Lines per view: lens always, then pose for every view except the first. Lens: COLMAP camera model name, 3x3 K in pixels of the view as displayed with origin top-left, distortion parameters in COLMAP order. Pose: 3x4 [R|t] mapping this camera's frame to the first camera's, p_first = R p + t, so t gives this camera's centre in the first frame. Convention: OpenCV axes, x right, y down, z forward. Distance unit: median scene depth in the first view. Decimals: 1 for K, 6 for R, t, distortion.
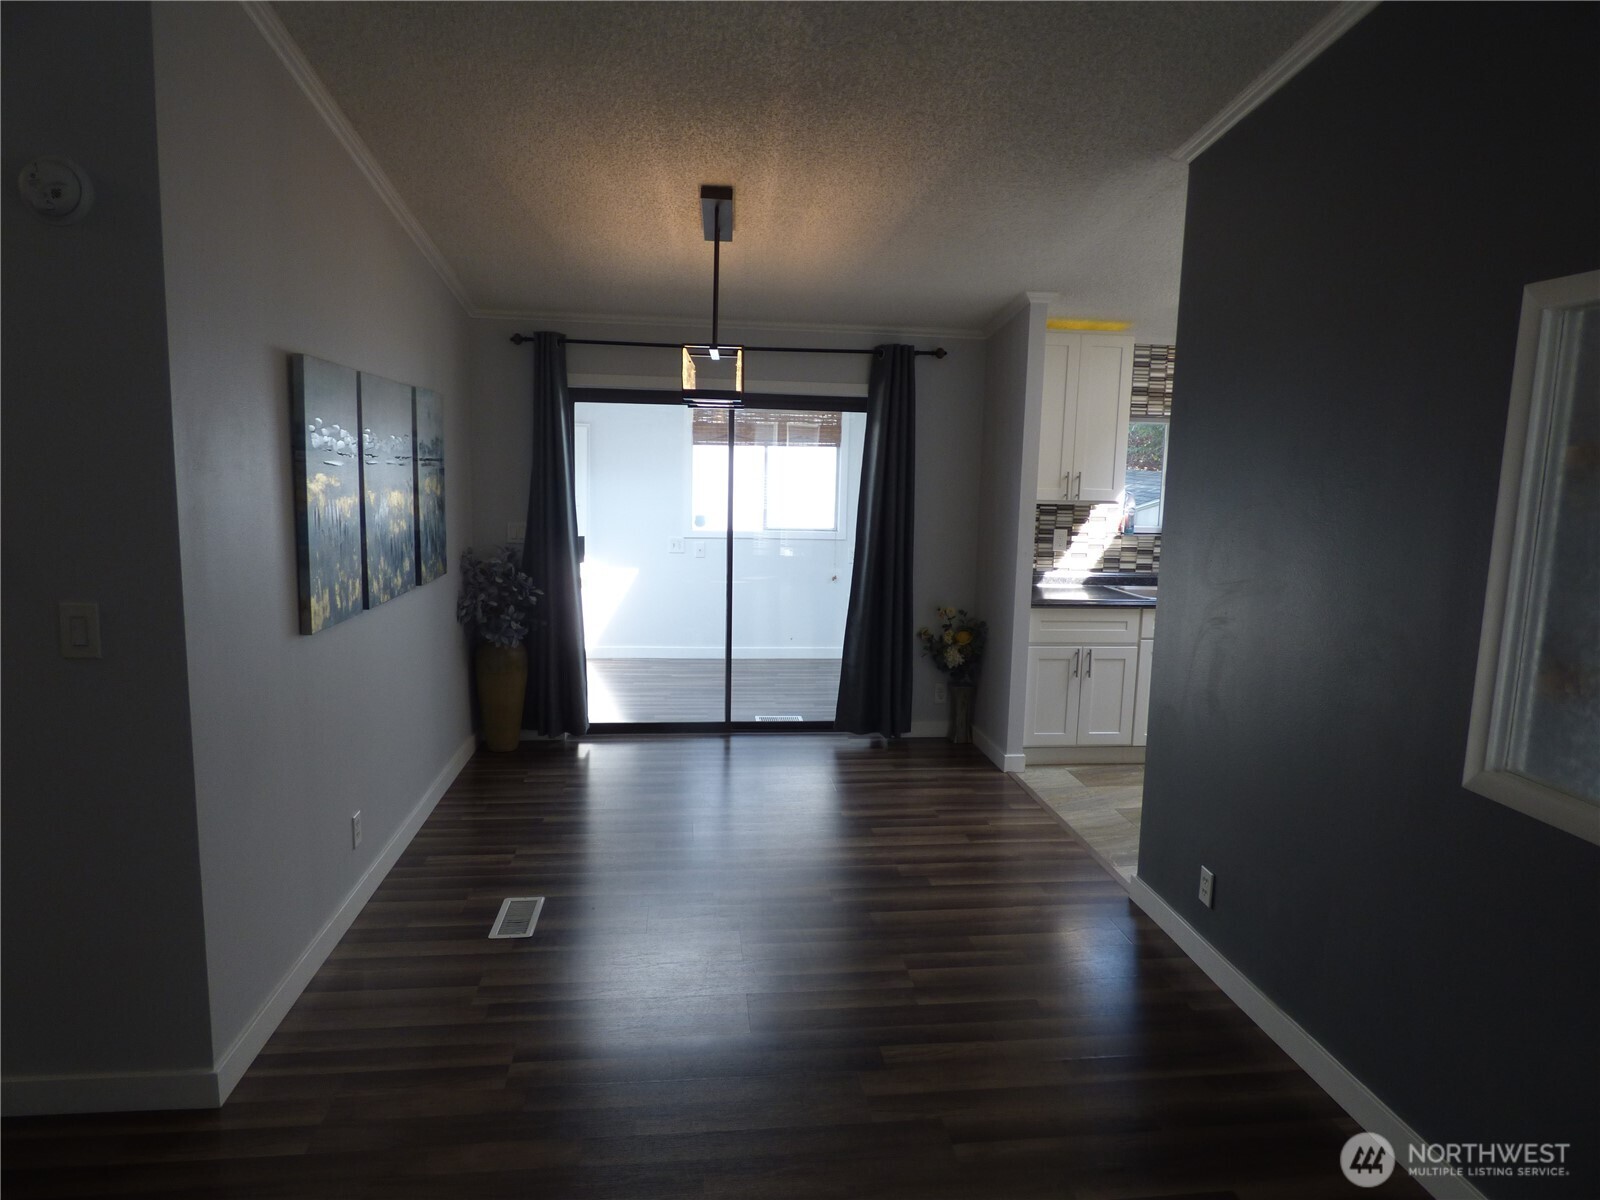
lens RADIAL K [[953.4, 0, 800.0], [0, 953.4, 600.0], [0, 0, 1]] dist [-0.016740, 0.004354]
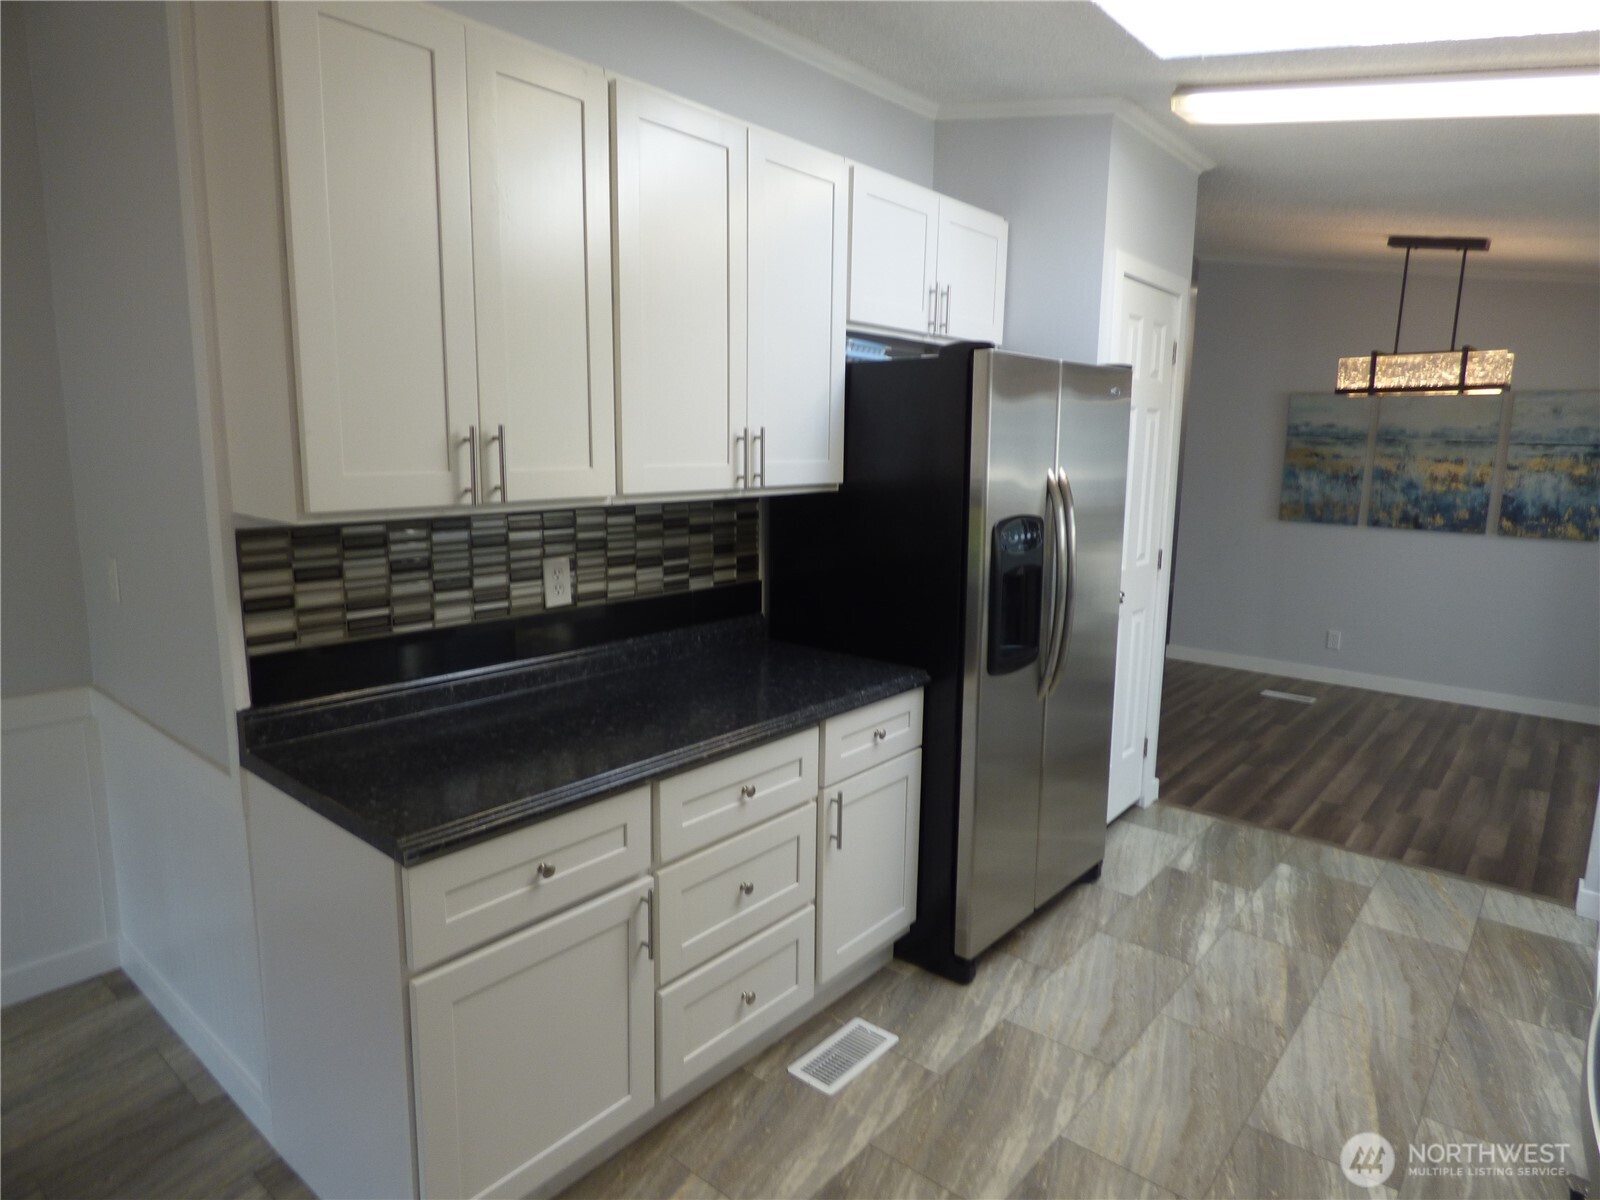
lens RADIAL K [[953.4, 0, 800.0], [0, 953.4, 600.0], [0, 0, 1]] dist [-0.016740, 0.004354]
pose [[-0.728307, 0.084398, -0.680033, 0.928363], [-0.127589, 0.958331, 0.255584, -0.107052], [0.673268, 0.272909, -0.687191, 0.924396]]
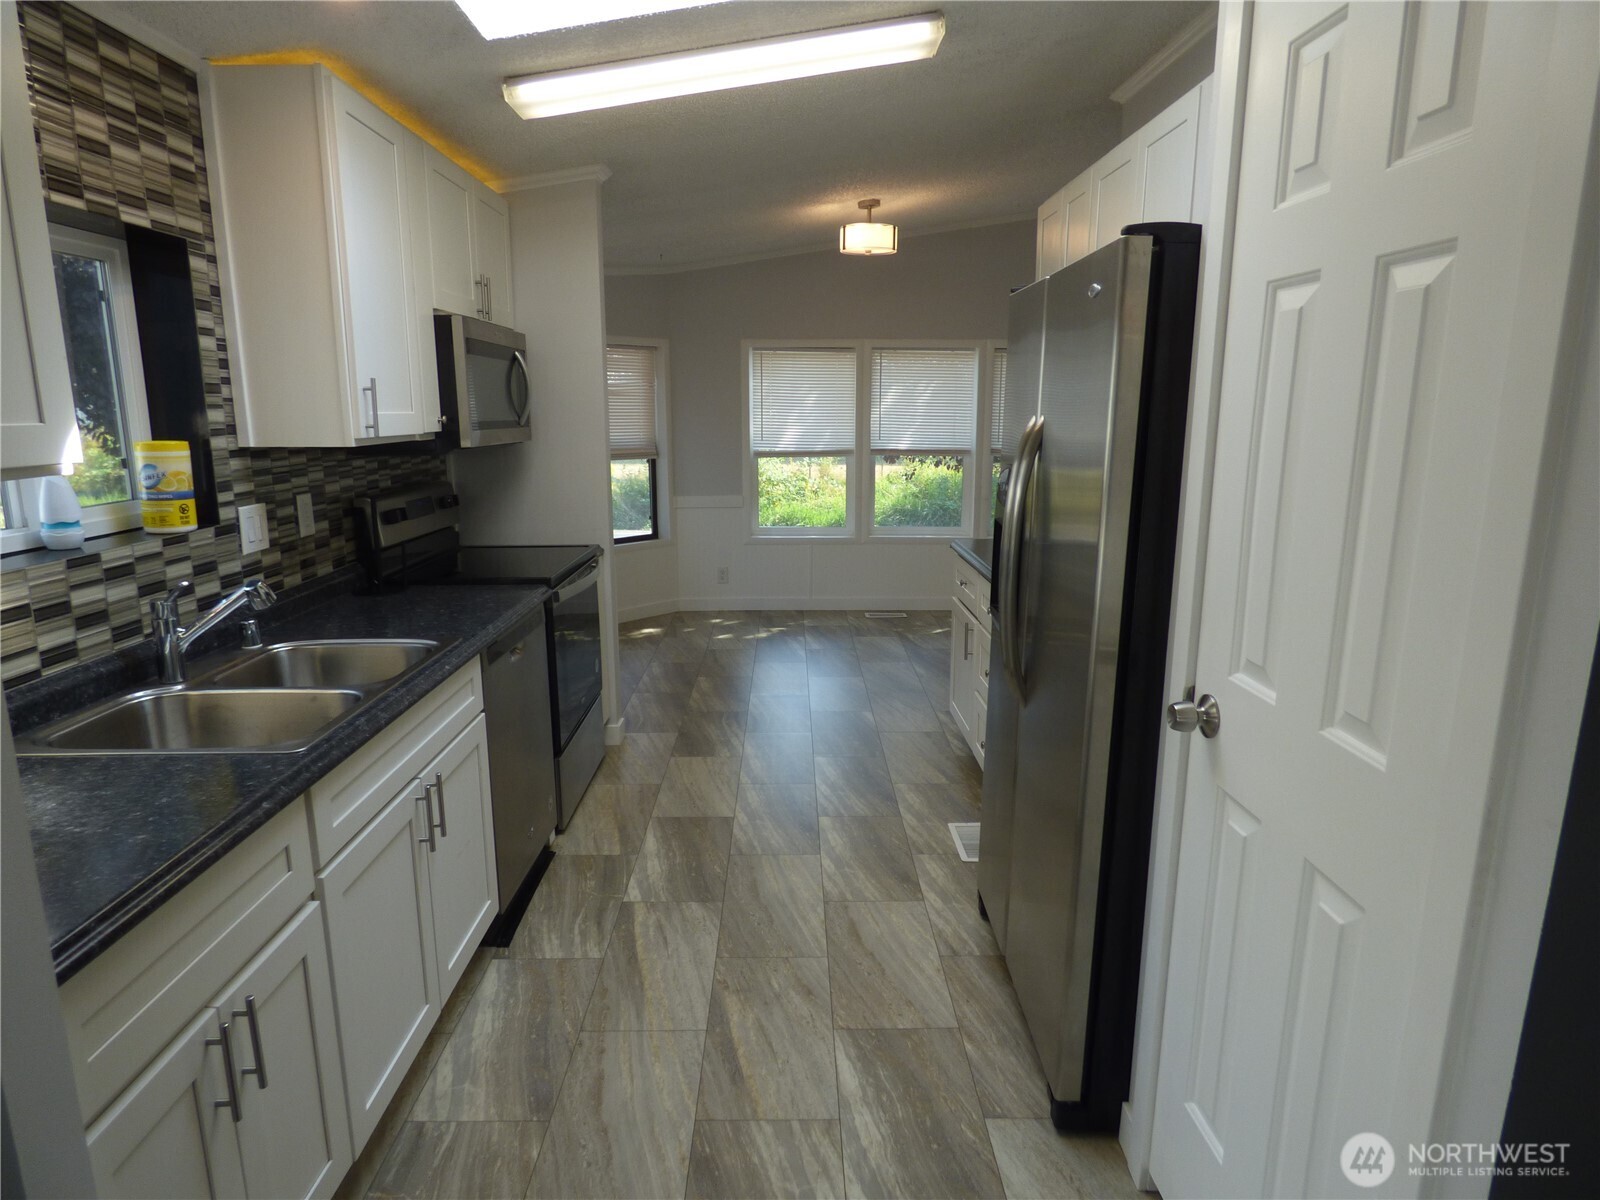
lens RADIAL K [[954.2, 0, 800.0], [0, 954.2, 600.0], [0, 0, 1]] dist [-0.021304, 0.001756]
pose [[0.100691, -0.221061, 0.970048, 0.070478], [0.145096, 0.967842, 0.205497, -0.085199], [-0.984281, 0.120058, 0.129528, 0.706750]]
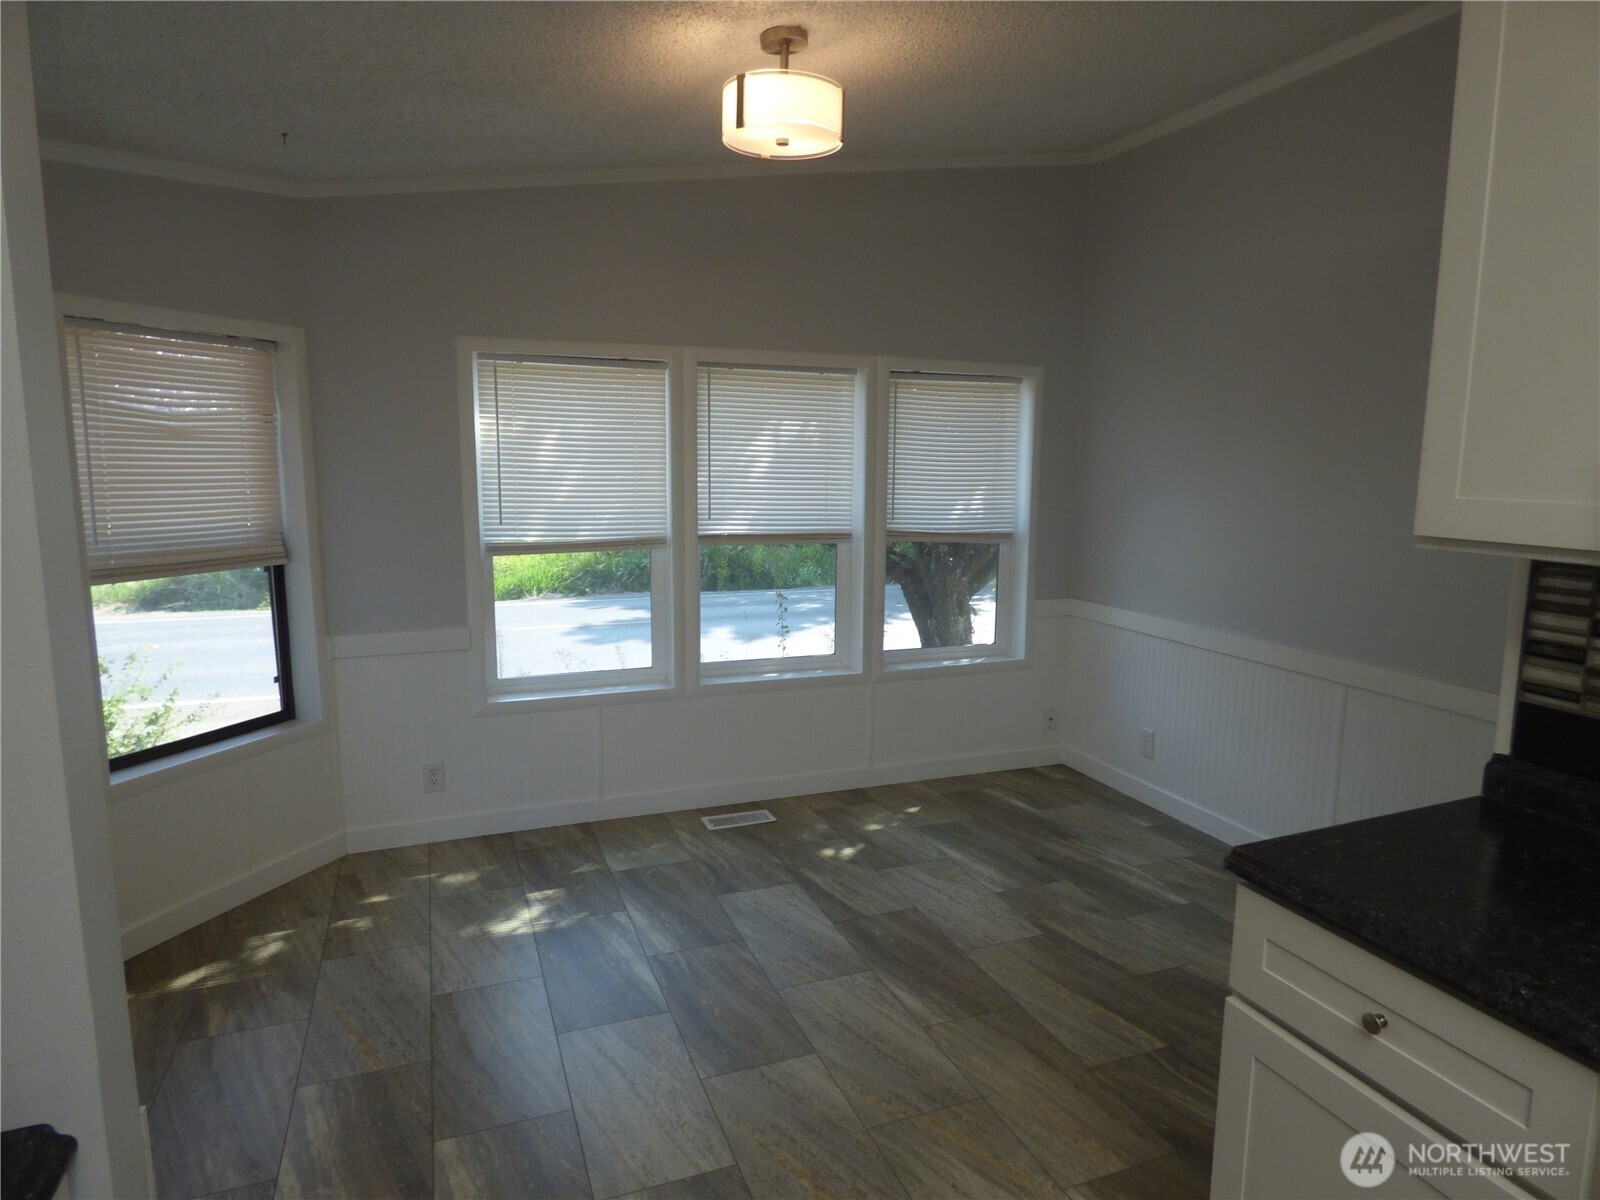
lens RADIAL K [[958.7, 0, 807.1], [0, 958.7, 597.2], [0, 0, 1]] dist [-0.013522, 0.002293]
pose [[-0.258230, -0.168529, 0.951270, 0.616329], [0.123561, 0.970819, 0.205533, -0.100513], [-0.958149, 0.170615, -0.229871, 0.851182]]
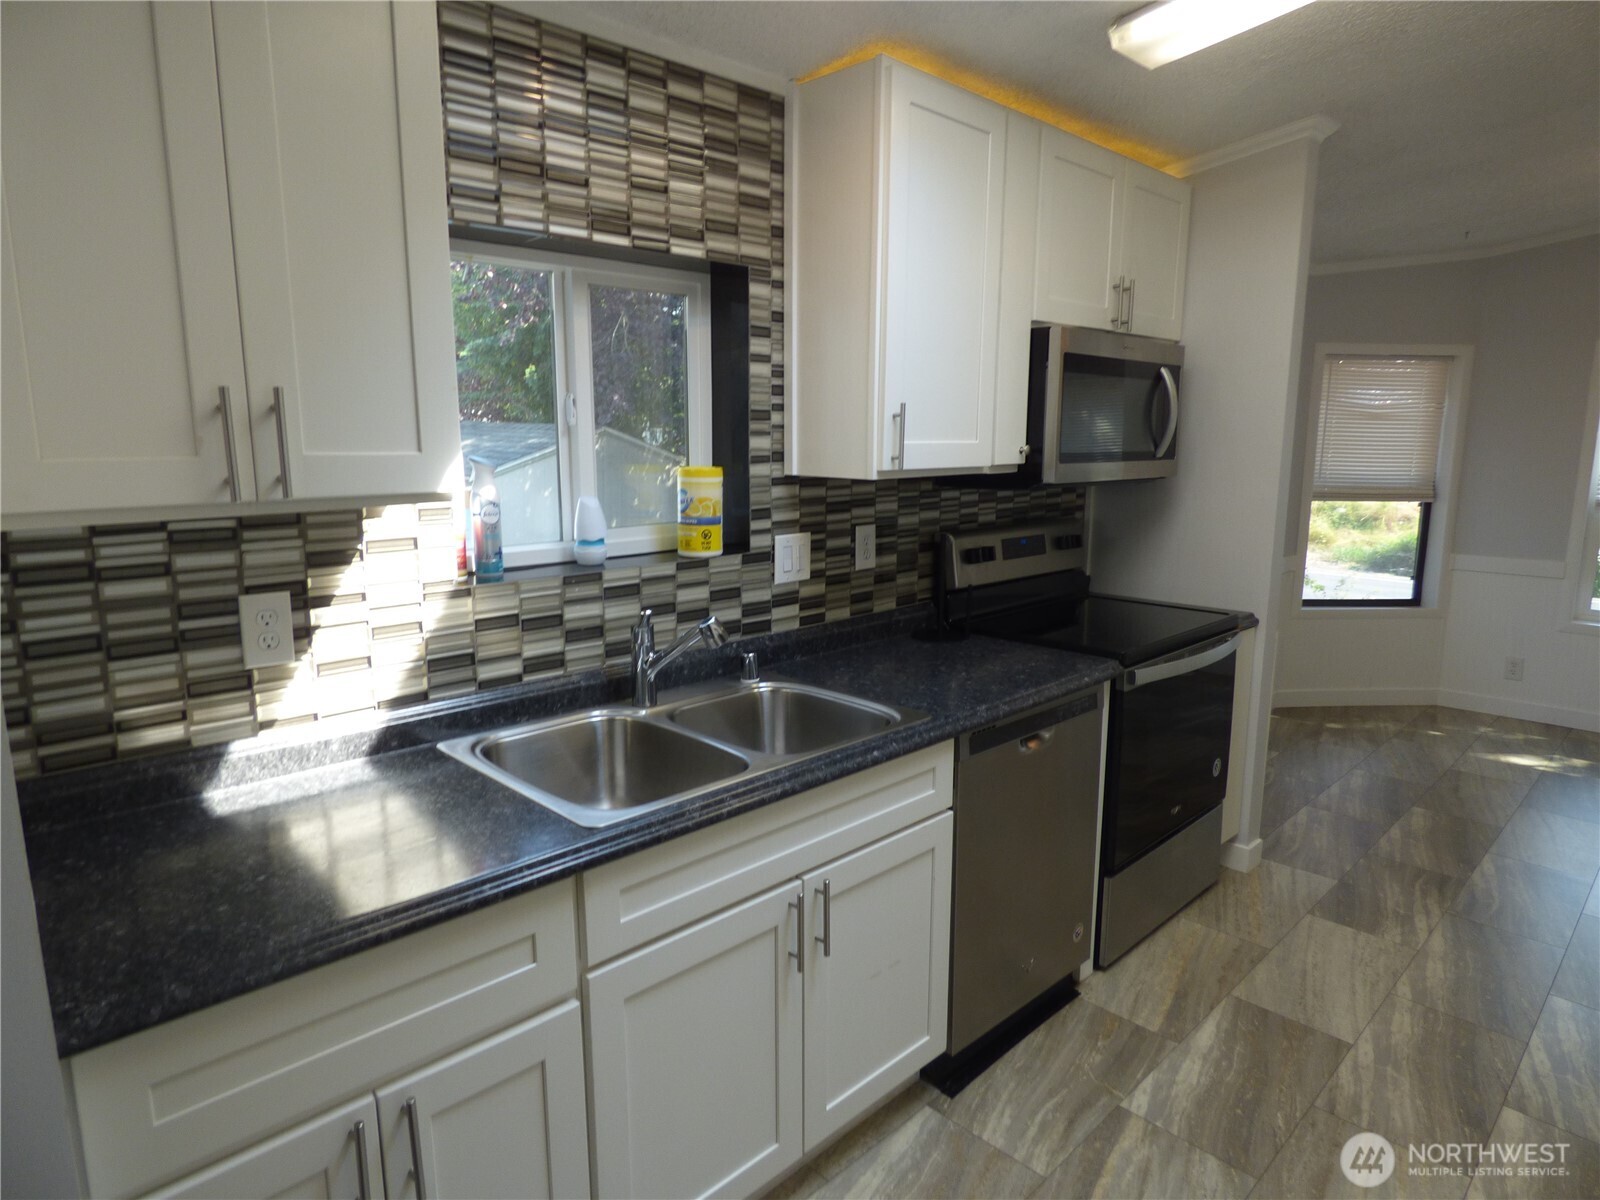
lens RADIAL K [[953.4, 0, 800.0], [0, 953.4, 600.0], [0, 0, 1]] dist [-0.016740, 0.004354]
pose [[0.788914, -0.129894, 0.600618, 0.227194], [0.104371, 0.991527, 0.077343, -0.077611], [-0.605575, 0.001670, 0.795786, 0.661993]]
